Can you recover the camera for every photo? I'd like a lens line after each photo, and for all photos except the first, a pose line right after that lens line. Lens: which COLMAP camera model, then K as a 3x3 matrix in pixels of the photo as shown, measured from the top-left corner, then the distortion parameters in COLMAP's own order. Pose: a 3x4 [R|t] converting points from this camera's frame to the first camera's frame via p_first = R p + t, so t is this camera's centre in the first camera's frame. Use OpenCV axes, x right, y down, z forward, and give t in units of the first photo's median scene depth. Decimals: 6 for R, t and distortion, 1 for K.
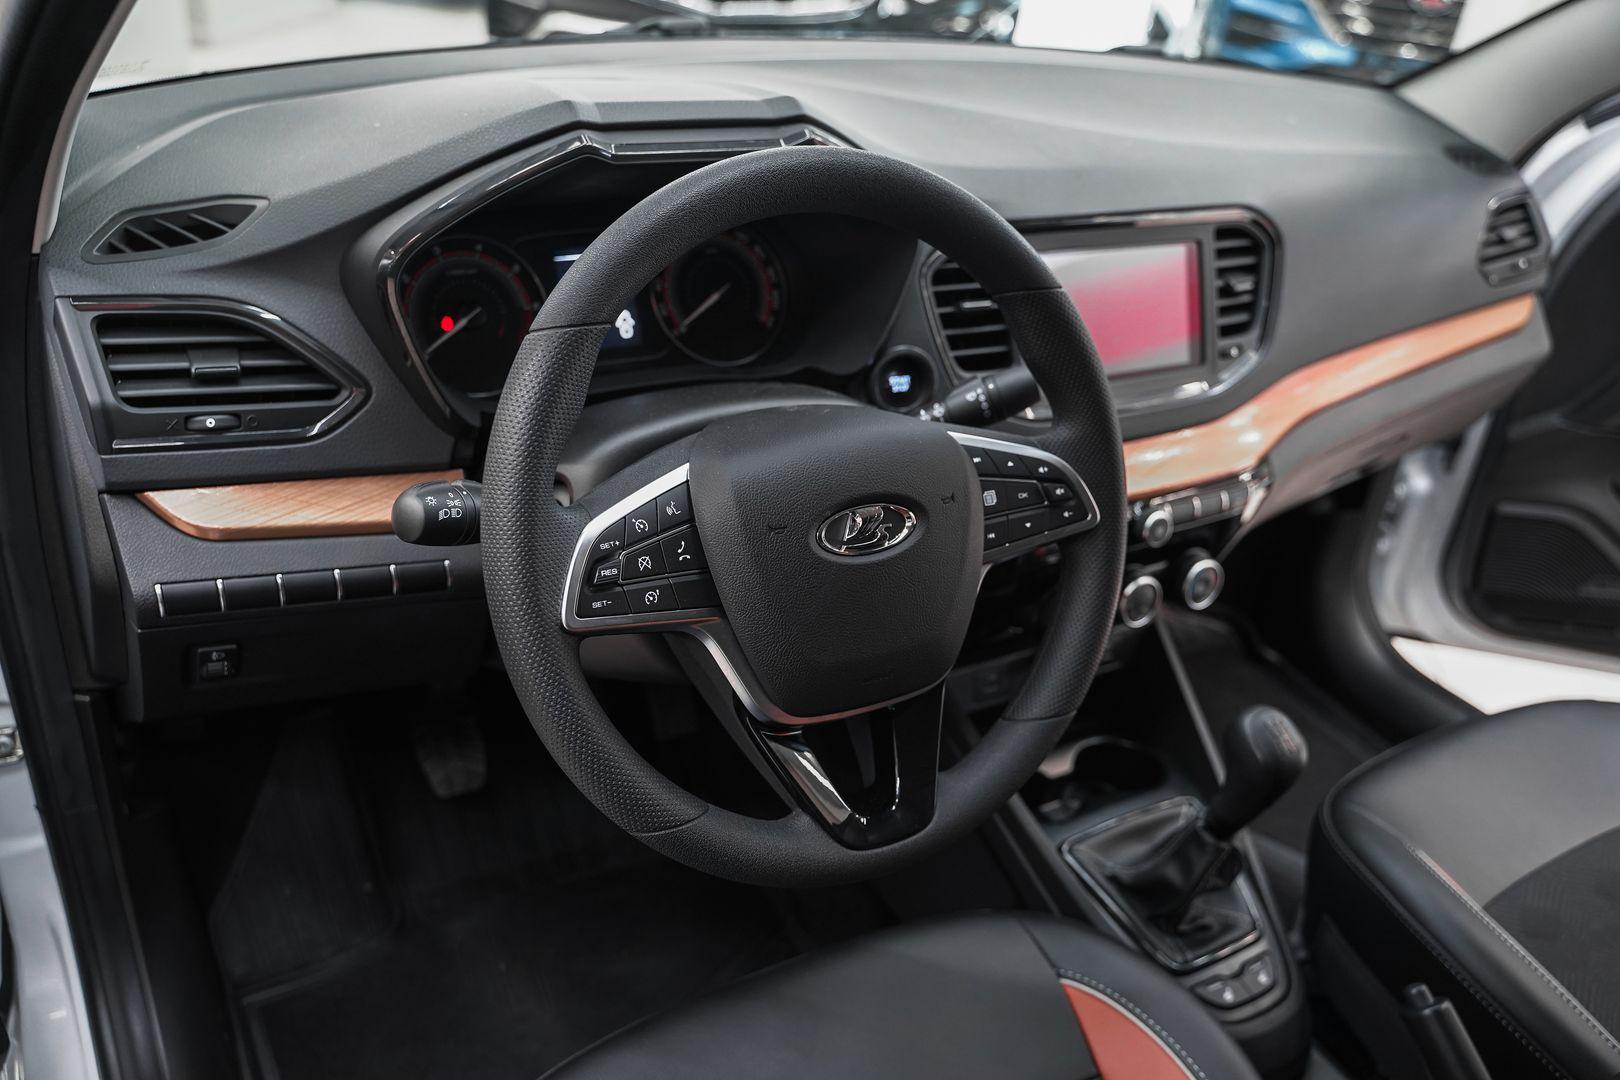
lens RADIAL K [[1338.1, 0, 810.0], [0, 1338.1, 540.0], [0, 0, 1]] dist [-0.126878, 0.109150]
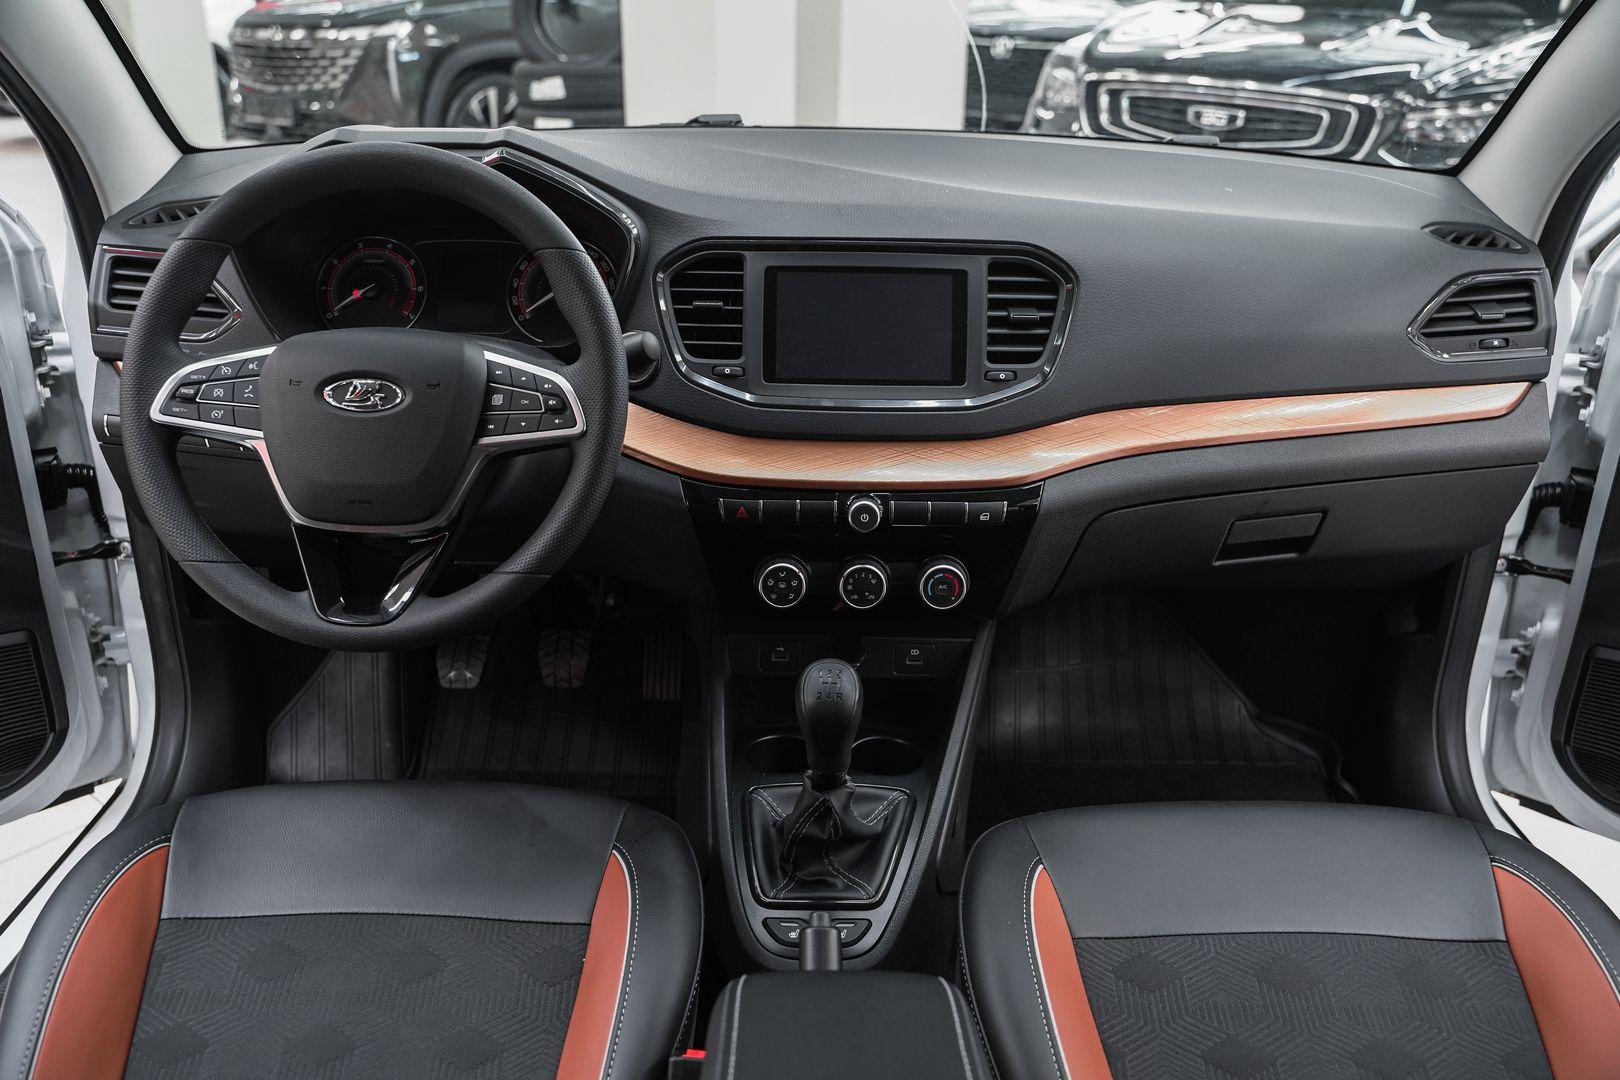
lens RADIAL K [[1338.1, 0, 810.0], [0, 1338.1, 540.0], [0, 0, 1]] dist [-0.126878, 0.109150]
pose [[0.862775, 0.119179, -0.491341, 0.836520], [-0.187253, 0.978034, -0.091578, 0.131719], [0.469634, 0.171016, 0.866139, 0.015221]]
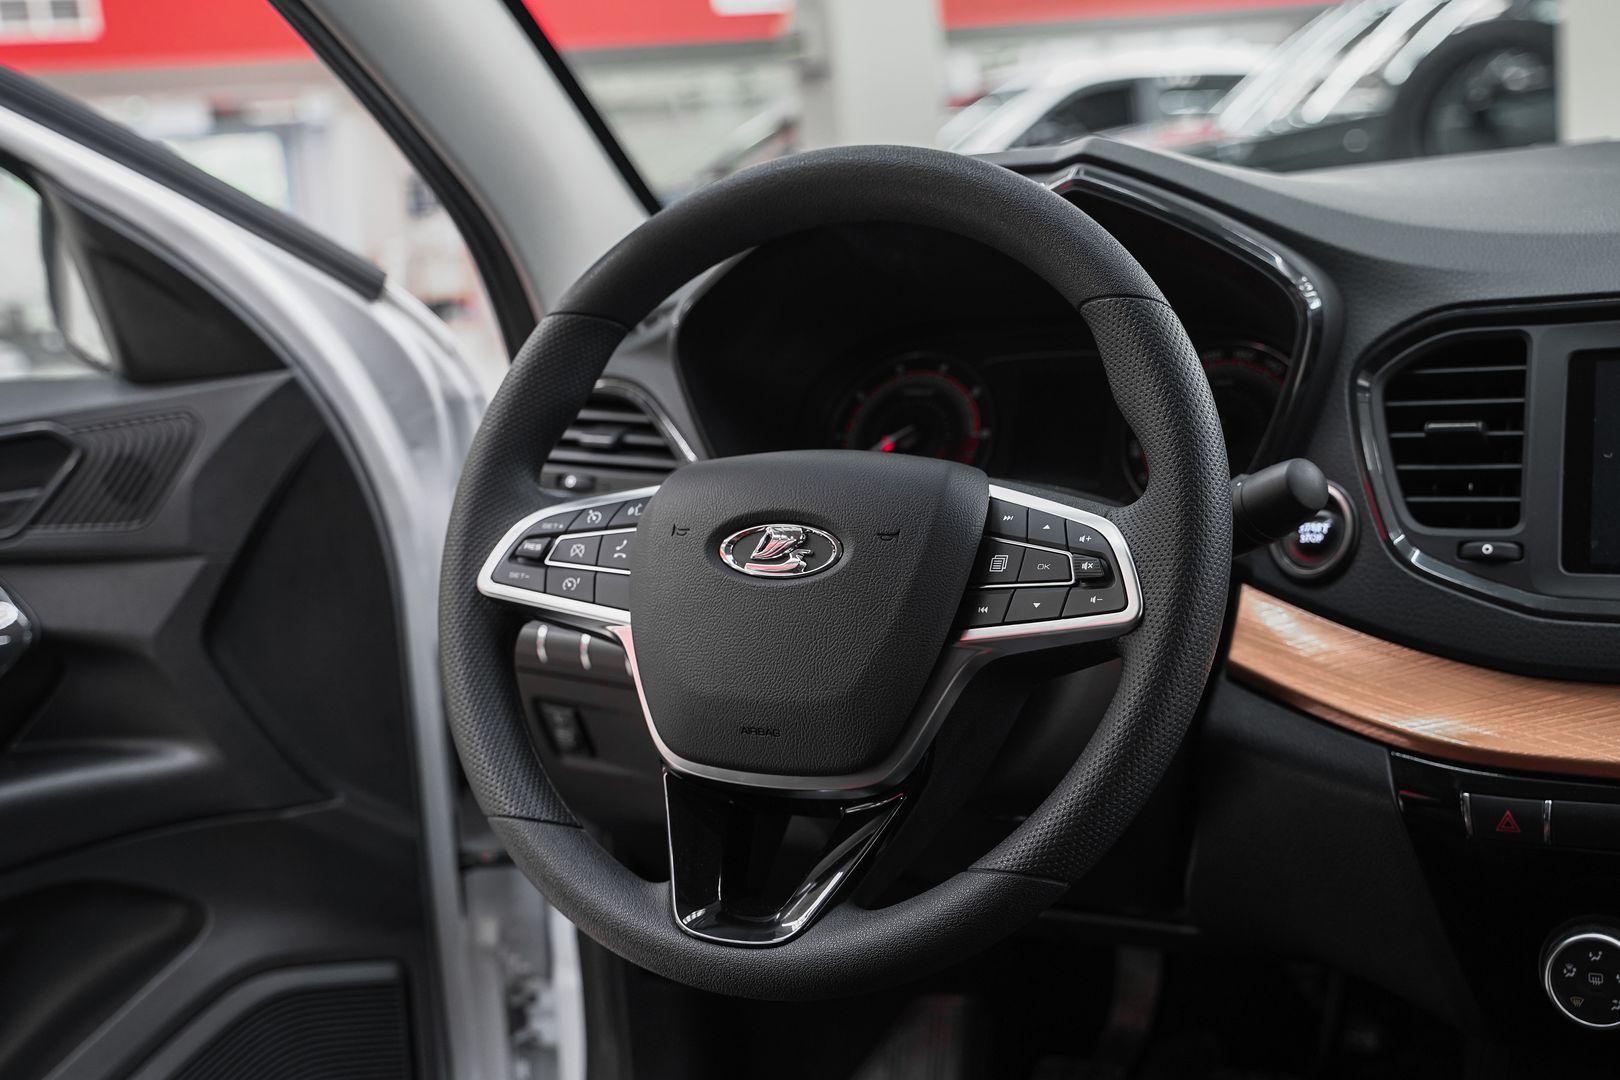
lens RADIAL K [[2108.1, 0, 771.3], [0, 2108.1, 536.5], [0, 0, 1]] dist [0.036262, 0.051319]
pose [[0.499819, -0.000029, -0.866130, 0.858167], [-0.301699, 0.937366, -0.174134, 0.156185], [0.811886, 0.348346, 0.468504, 0.258188]]
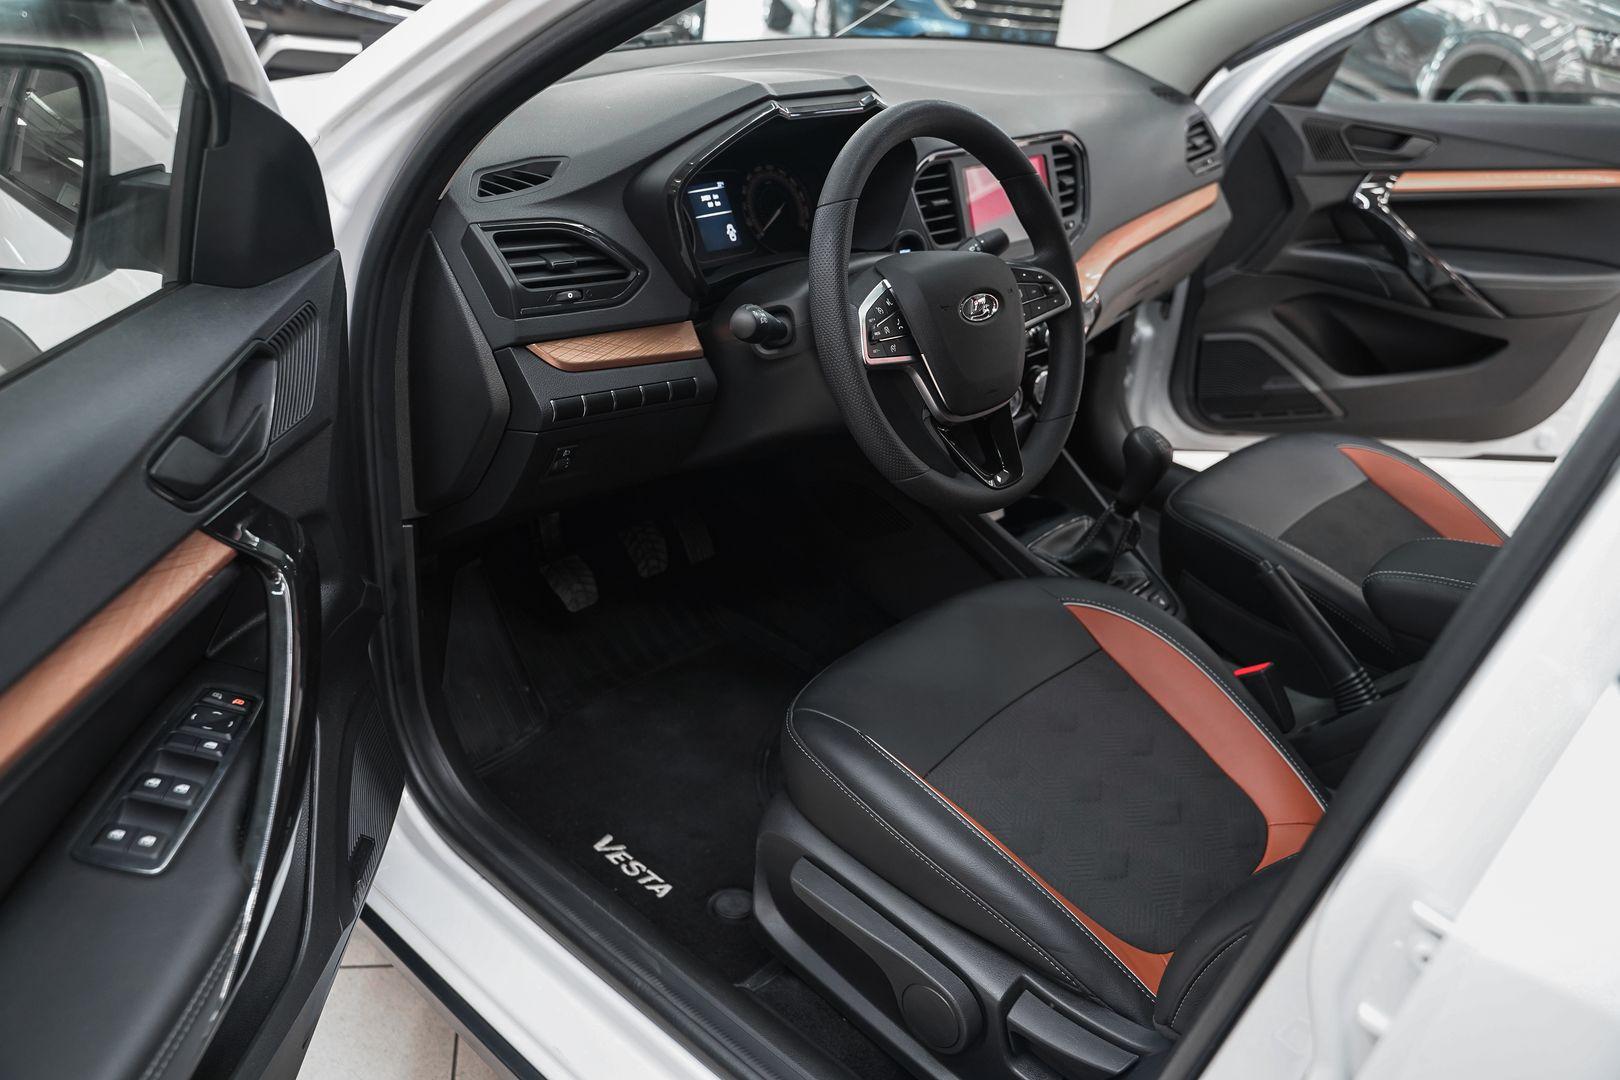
lens RADIAL K [[1338.1, 0, 810.0], [0, 1338.1, 540.0], [0, 0, 1]] dist [-0.126878, 0.109150]
pose [[0.953825, -0.152881, 0.258544, -0.490408], [0.152174, 0.988089, 0.022870, 0.161142], [-0.258961, 0.017529, 0.965729, -0.478361]]
